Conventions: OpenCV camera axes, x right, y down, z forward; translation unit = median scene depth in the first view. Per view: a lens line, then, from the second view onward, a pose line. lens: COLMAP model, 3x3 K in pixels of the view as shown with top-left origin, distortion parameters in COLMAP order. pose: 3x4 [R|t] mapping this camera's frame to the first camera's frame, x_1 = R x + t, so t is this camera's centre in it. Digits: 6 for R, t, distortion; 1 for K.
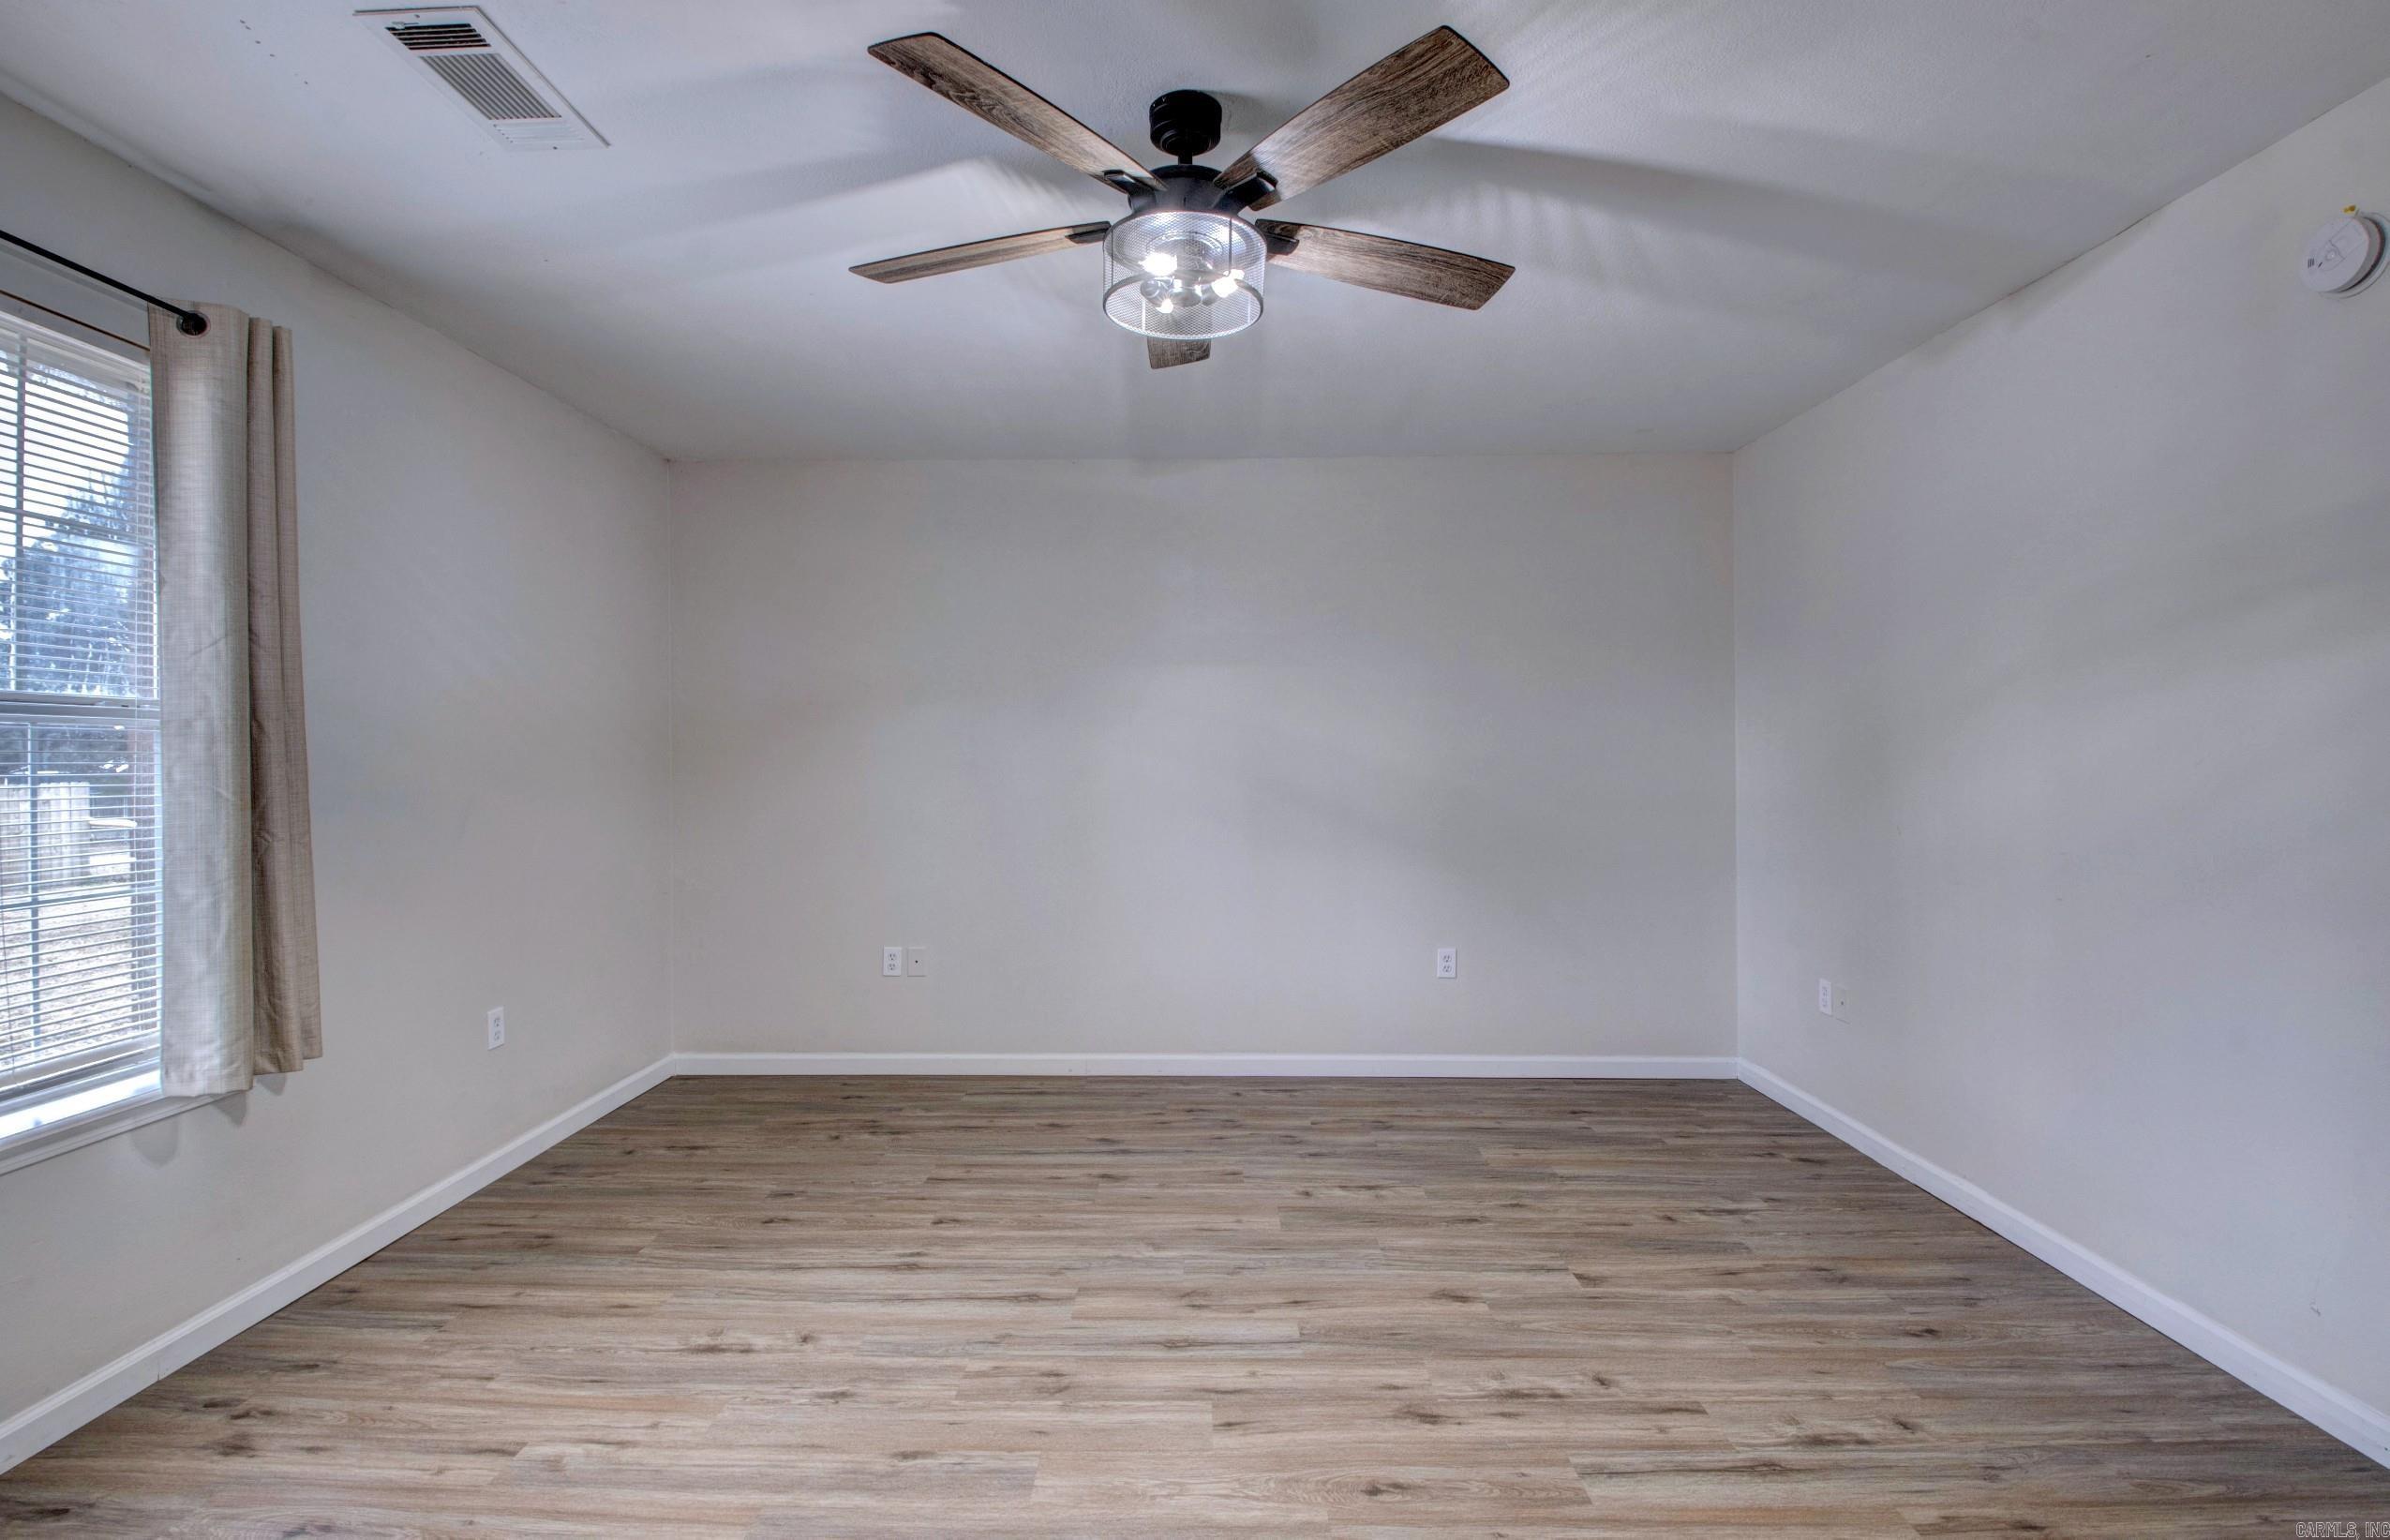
lens RADIAL K [[1104.4, 0, 1184.5], [0, 1104.4, 762.6], [0, 0, 1]] dist [0.037199, -0.046741]
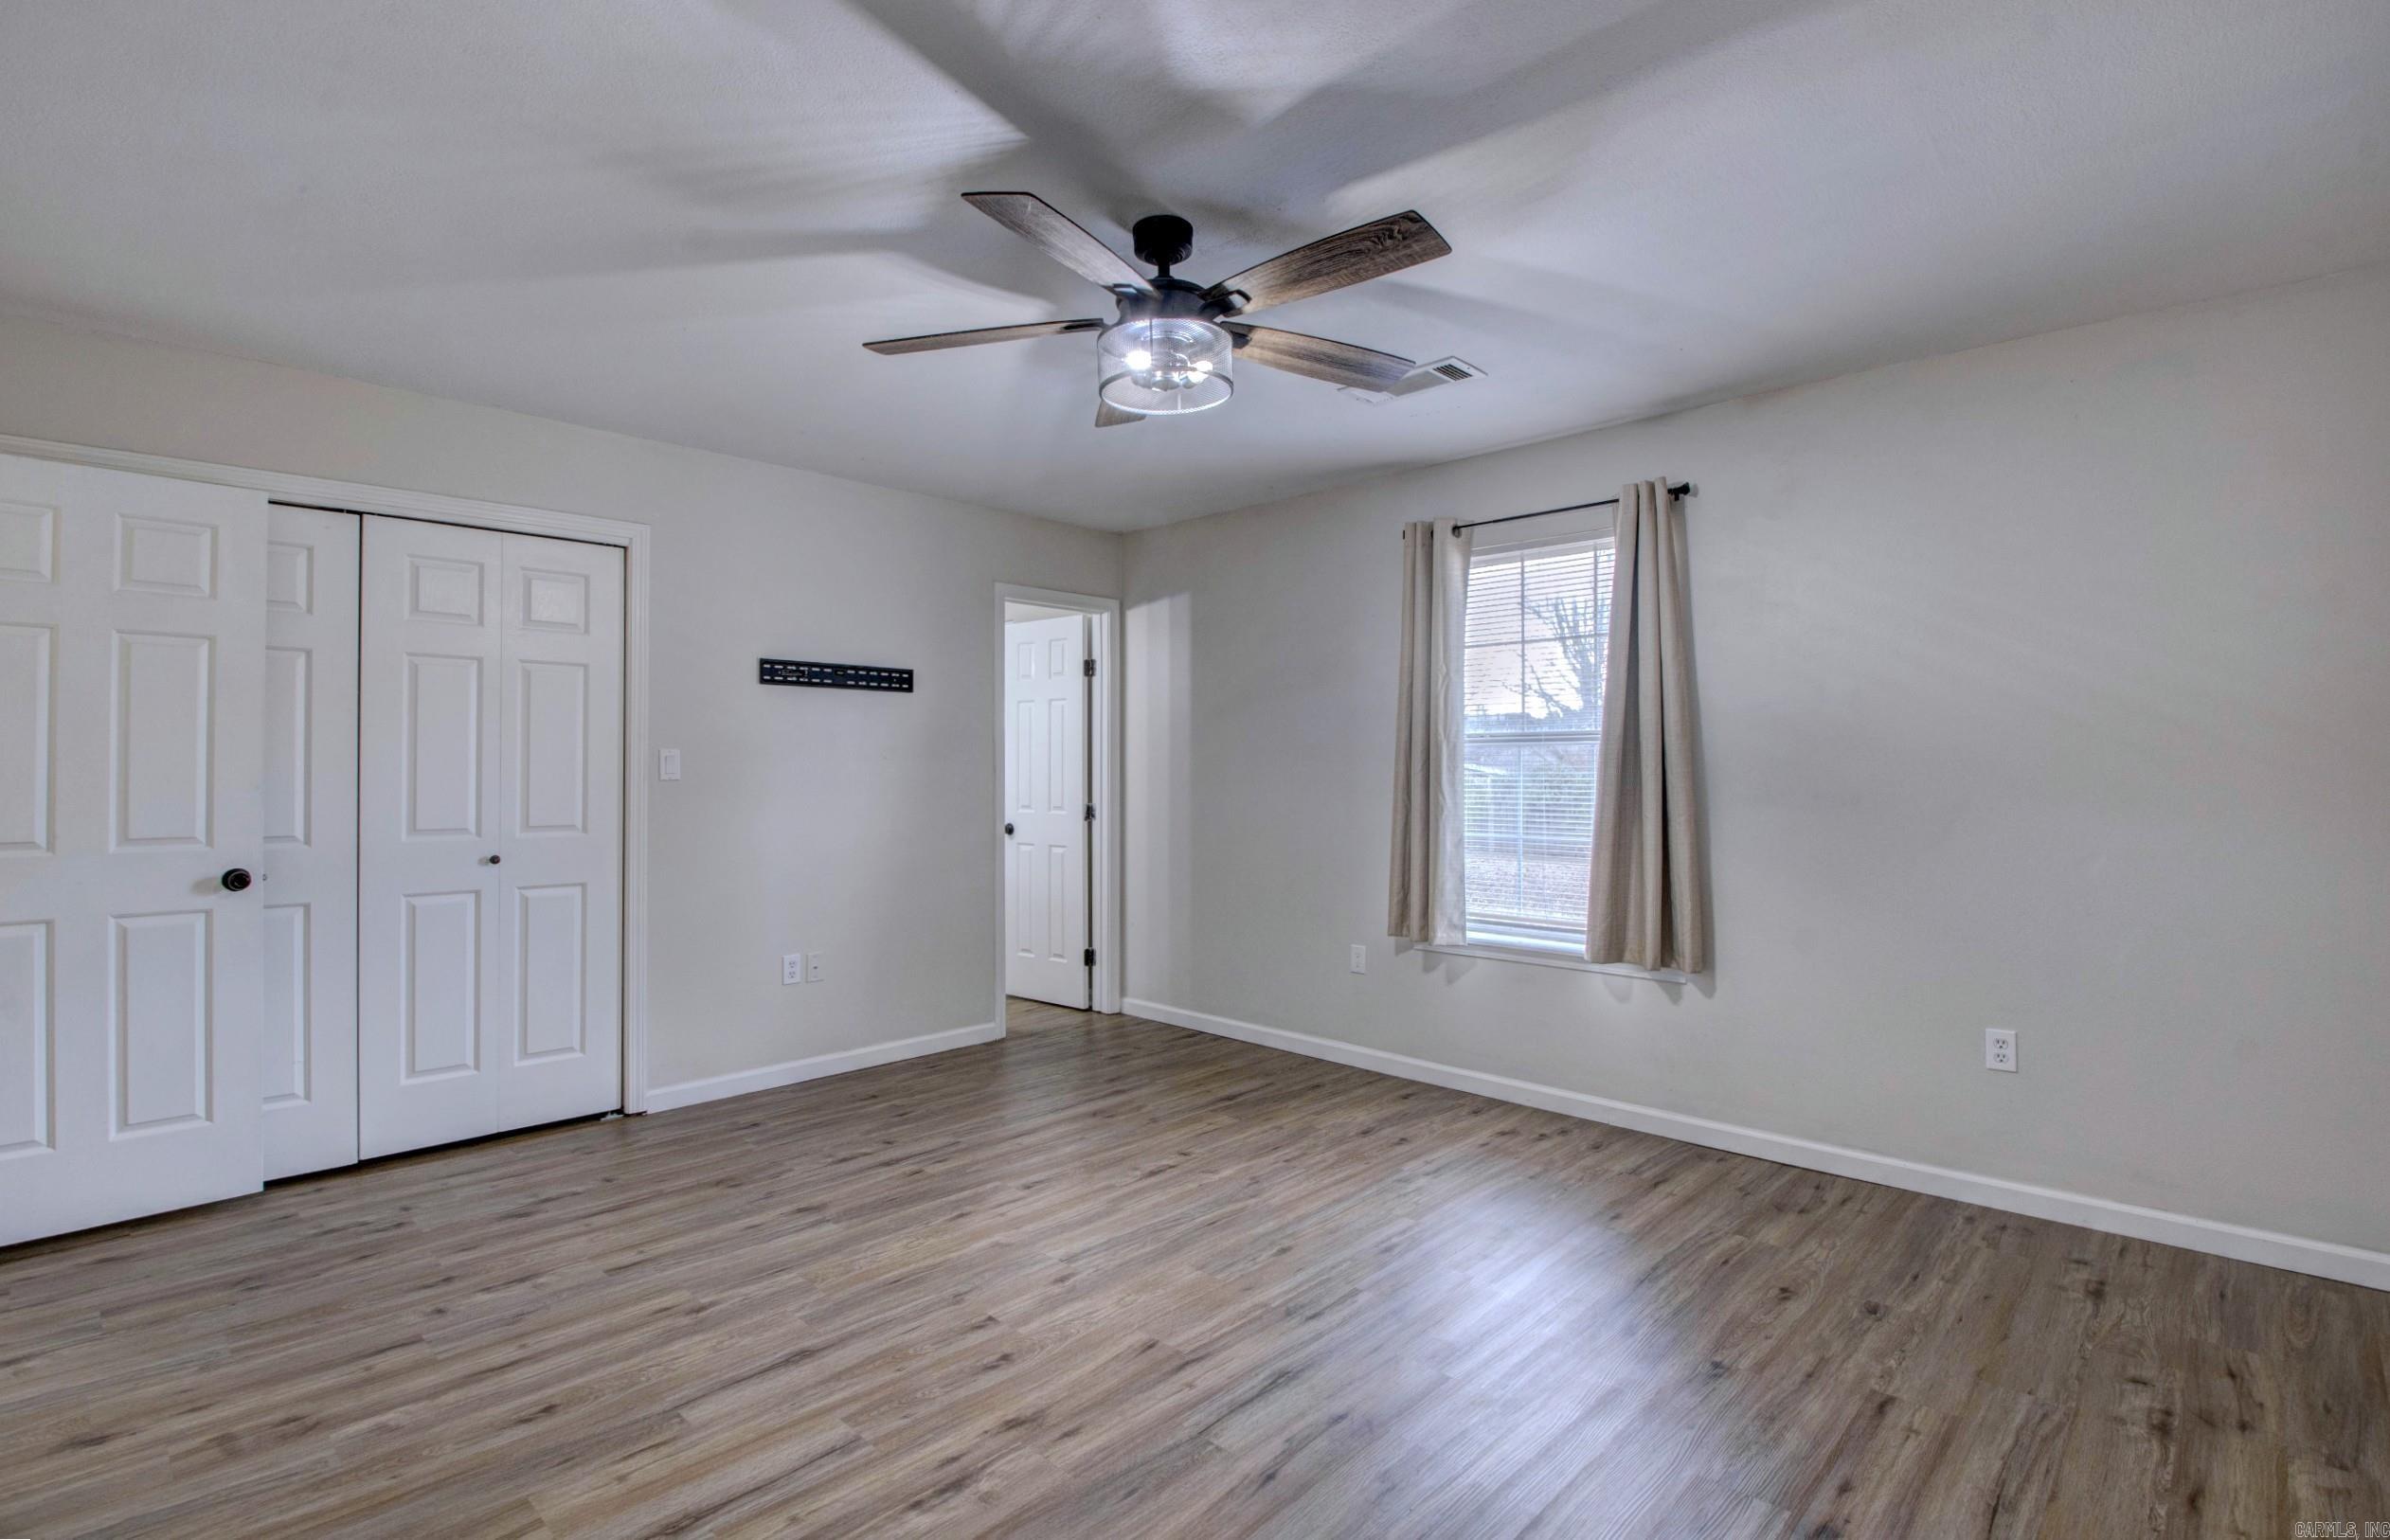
lens RADIAL K [[1122.5, 0, 1192.3], [0, 1122.5, 763.9], [0, 0, 1]] dist [0.025278, -0.032826]
pose [[-0.678065, 0.001178, -0.735001, 0.683902], [0.000050, 0.999999, 0.001556, -0.005414], [0.735002, 0.001018, -0.678064, 1.441168]]
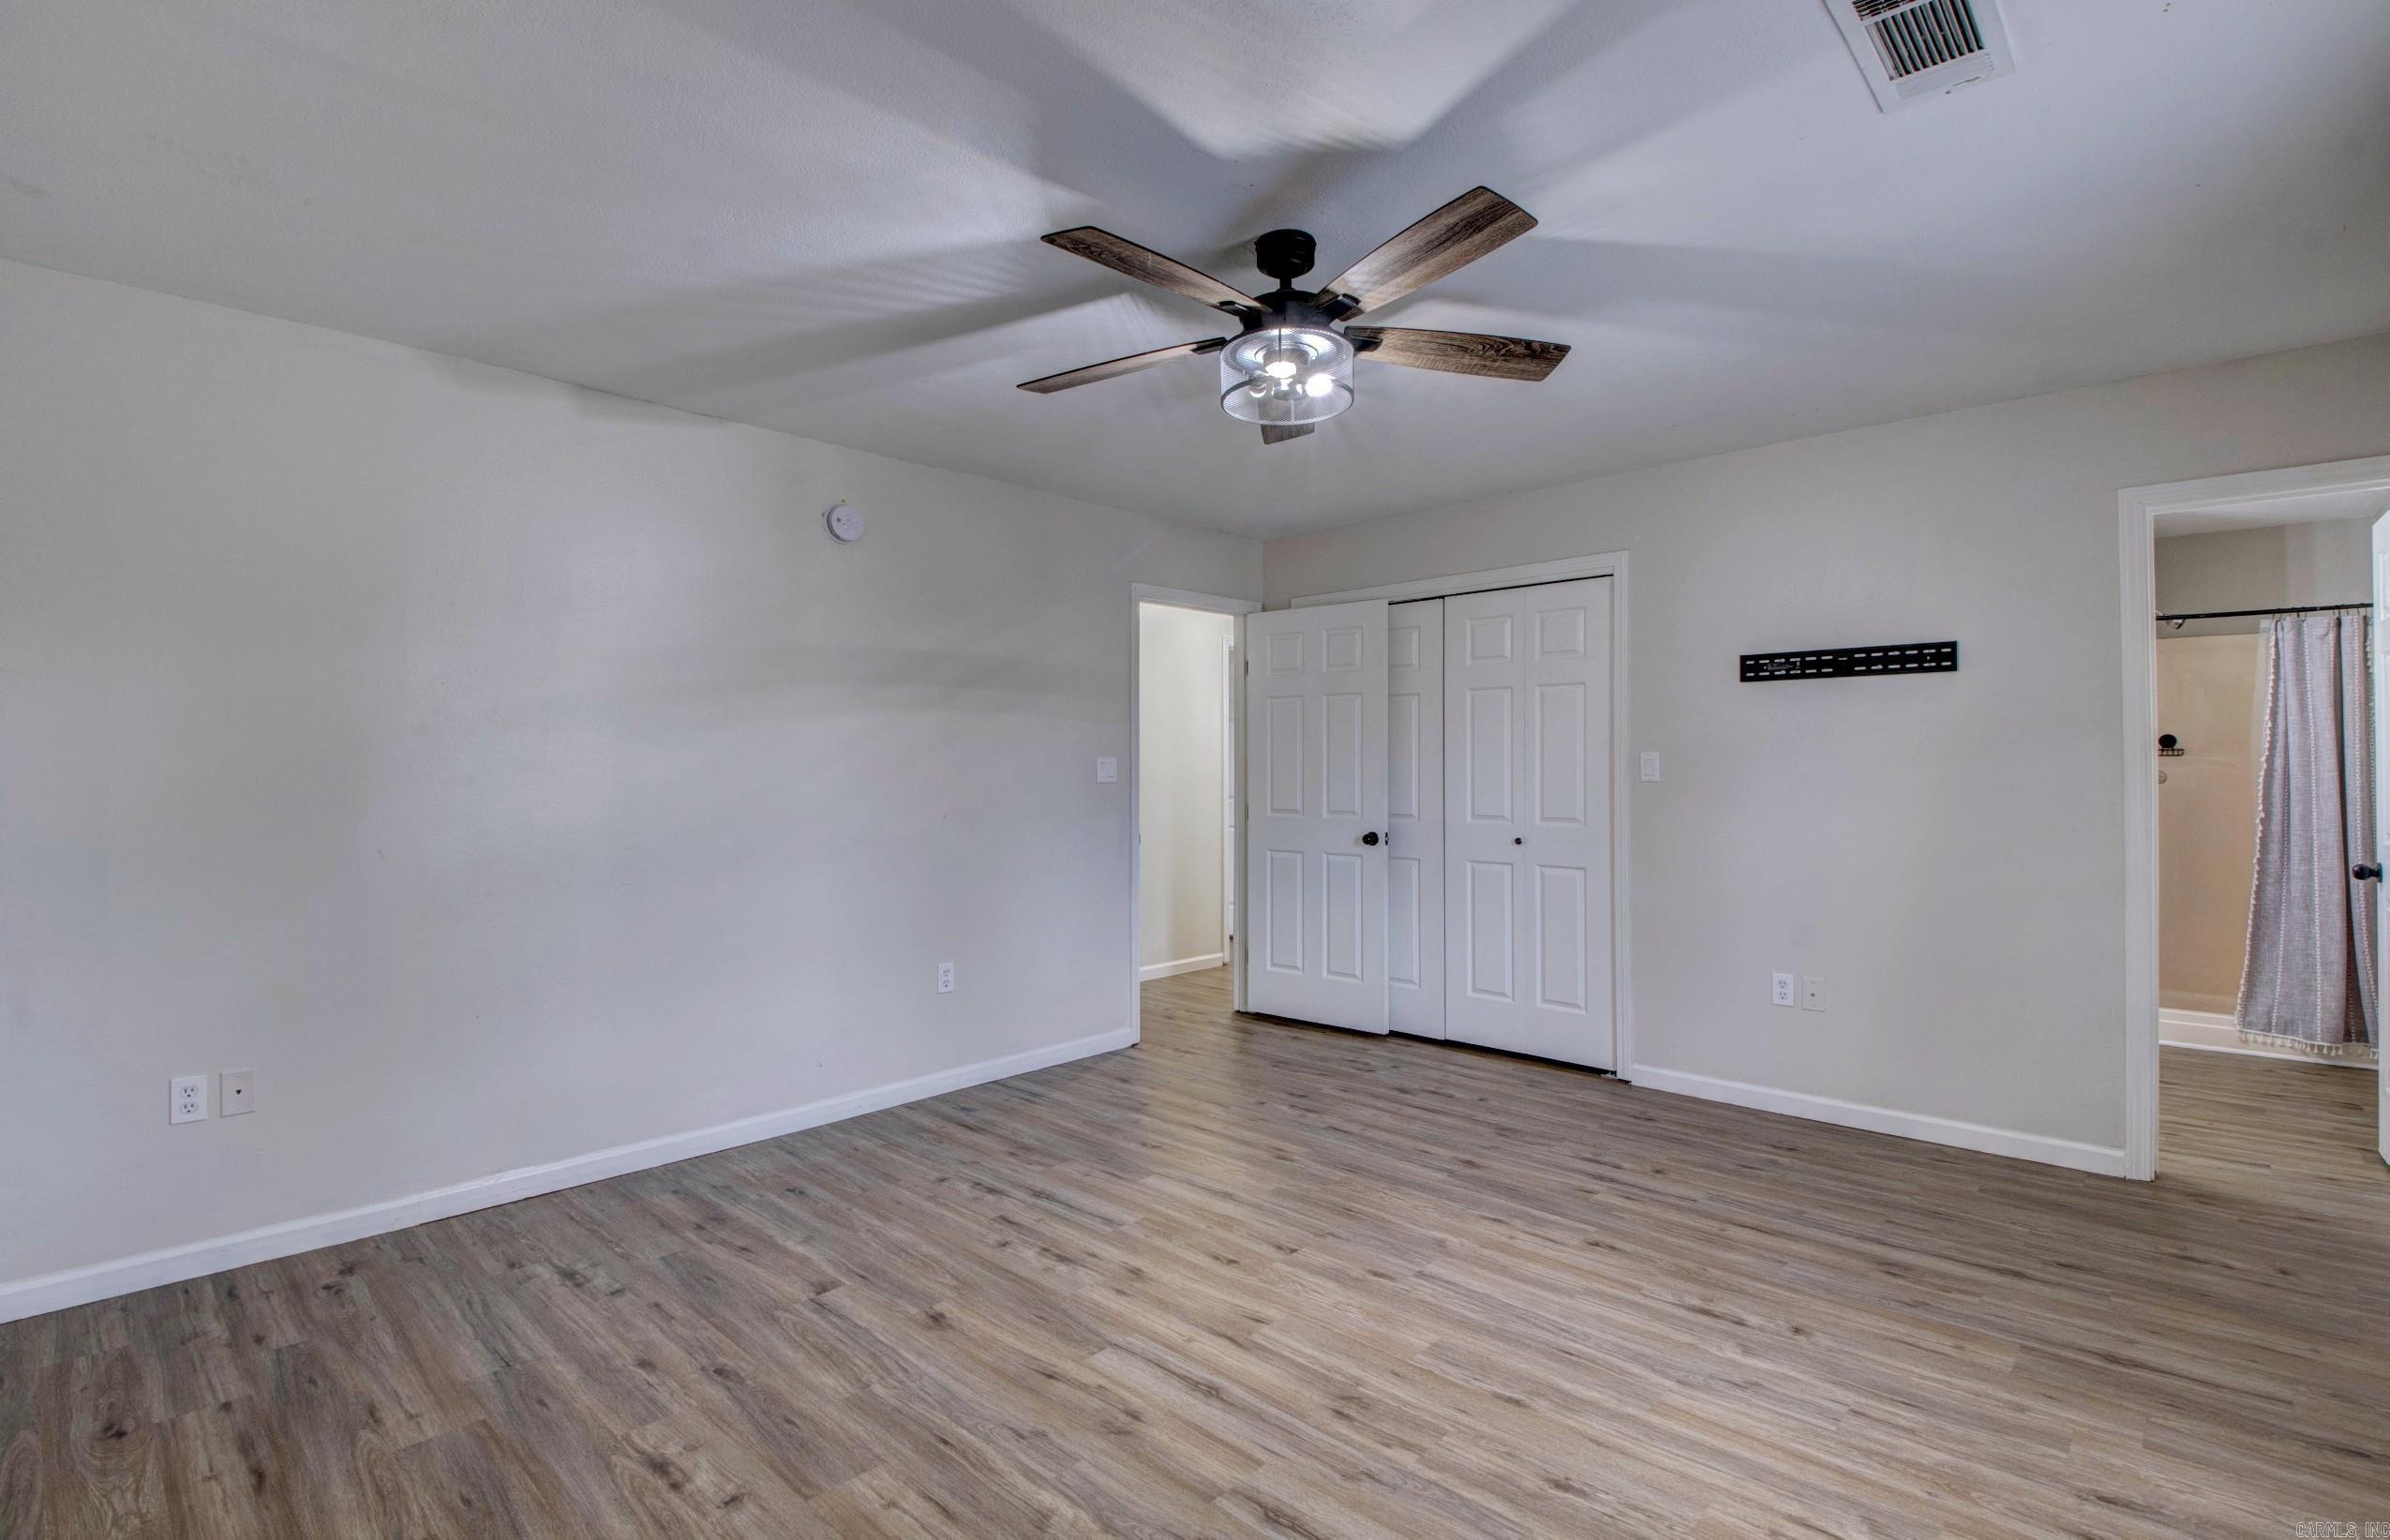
lens RADIAL K [[1122.7, 0, 1192.3], [0, 1122.7, 763.9], [0, 0, 1]] dist [0.025278, -0.032826]
pose [[-0.740652, 0.009024, 0.671828, -0.582441], [0.007502, 0.999959, -0.005161, -0.002910], [-0.671847, 0.001218, -0.740689, 1.548199]]
